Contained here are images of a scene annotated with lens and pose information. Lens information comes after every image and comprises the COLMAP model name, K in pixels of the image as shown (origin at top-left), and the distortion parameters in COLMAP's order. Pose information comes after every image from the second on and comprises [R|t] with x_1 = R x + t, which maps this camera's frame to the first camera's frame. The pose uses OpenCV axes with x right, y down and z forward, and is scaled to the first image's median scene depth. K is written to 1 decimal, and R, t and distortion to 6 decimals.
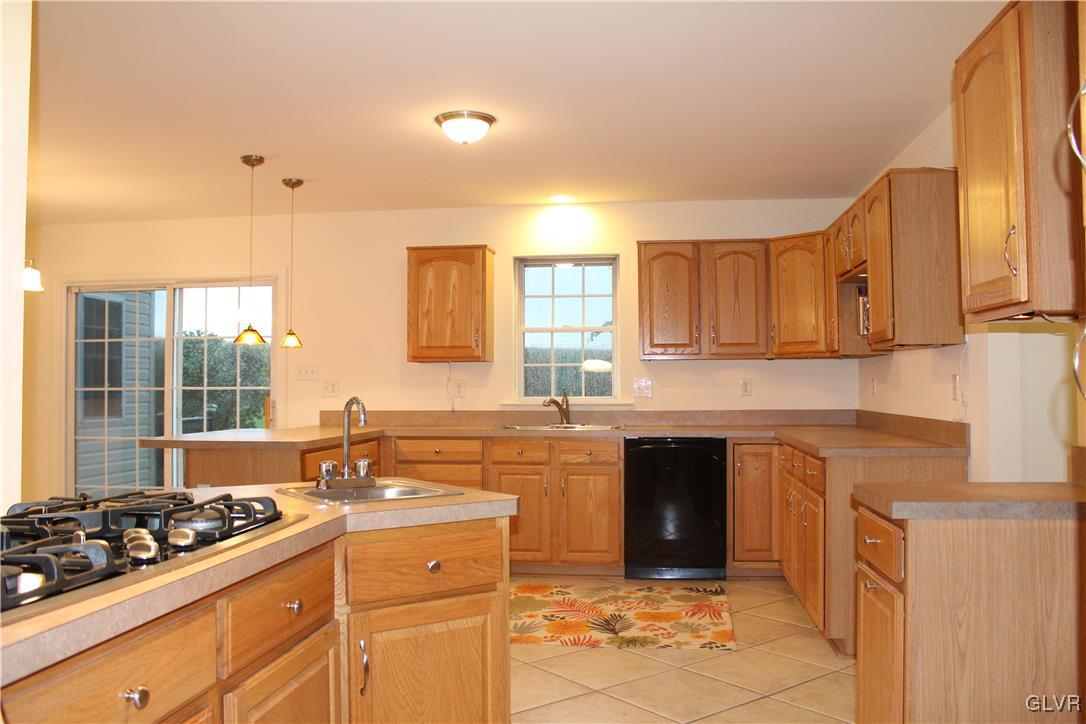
lens RADIAL K [[912.3, 0, 543.0], [0, 912.3, 362.0], [0, 0, 1]] dist [-0.159500, 0.149139]
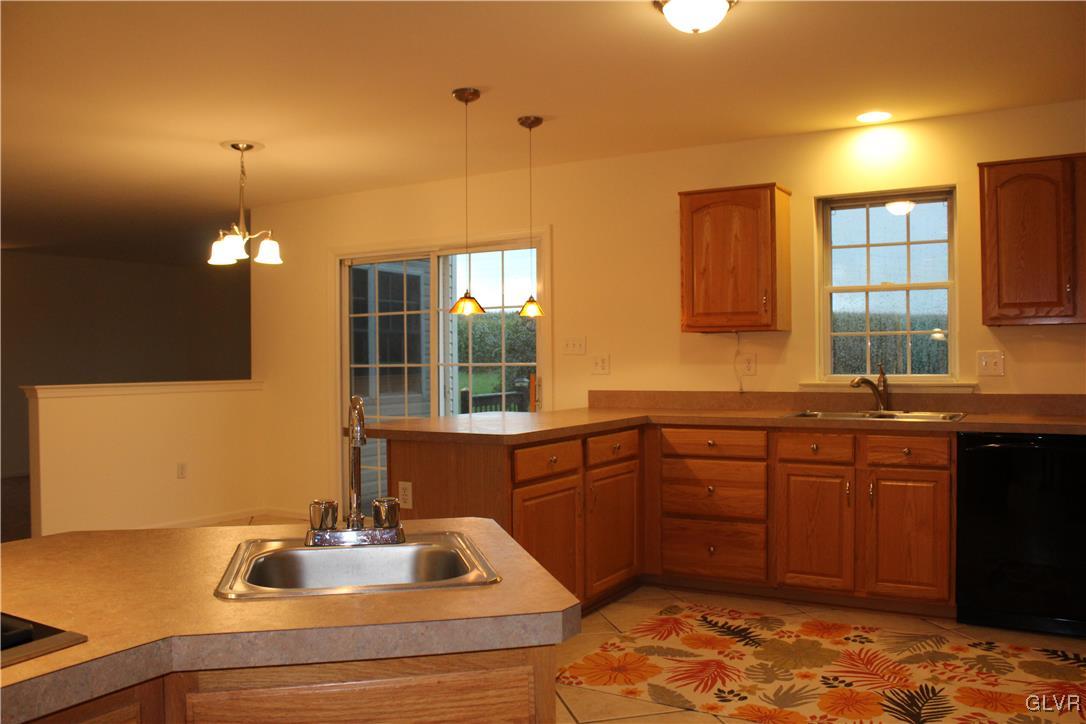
lens RADIAL K [[912.3, 0, 543.0], [0, 912.3, 362.0], [0, 0, 1]] dist [-0.159500, 0.149139]
pose [[0.921011, -0.003008, -0.389526, 0.055517], [0.015869, 0.999430, 0.029803, 0.000200], [0.389214, -0.033630, 0.920533, 0.197768]]
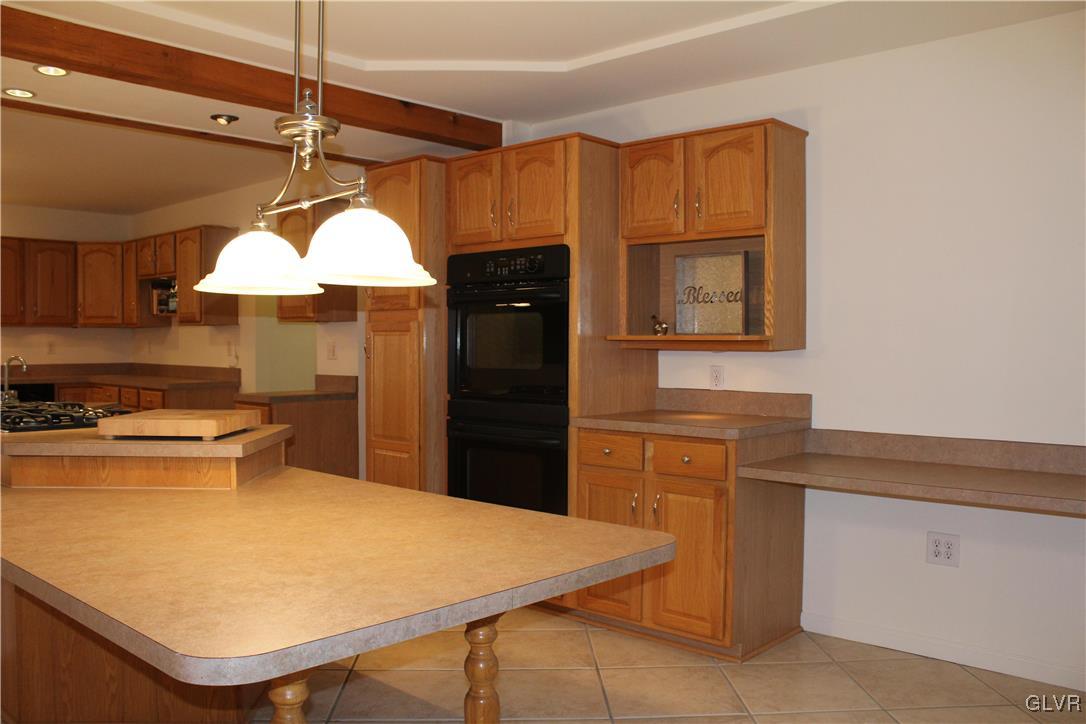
lens RADIAL K [[912.3, 0, 543.0], [0, 912.3, 362.0], [0, 0, 1]] dist [-0.159500, 0.149139]
pose [[0.575565, -0.010304, 0.817691, -0.446923], [-0.024831, 0.999239, 0.030069, -0.009136], [-0.817379, -0.037611, 0.574871, -0.378171]]
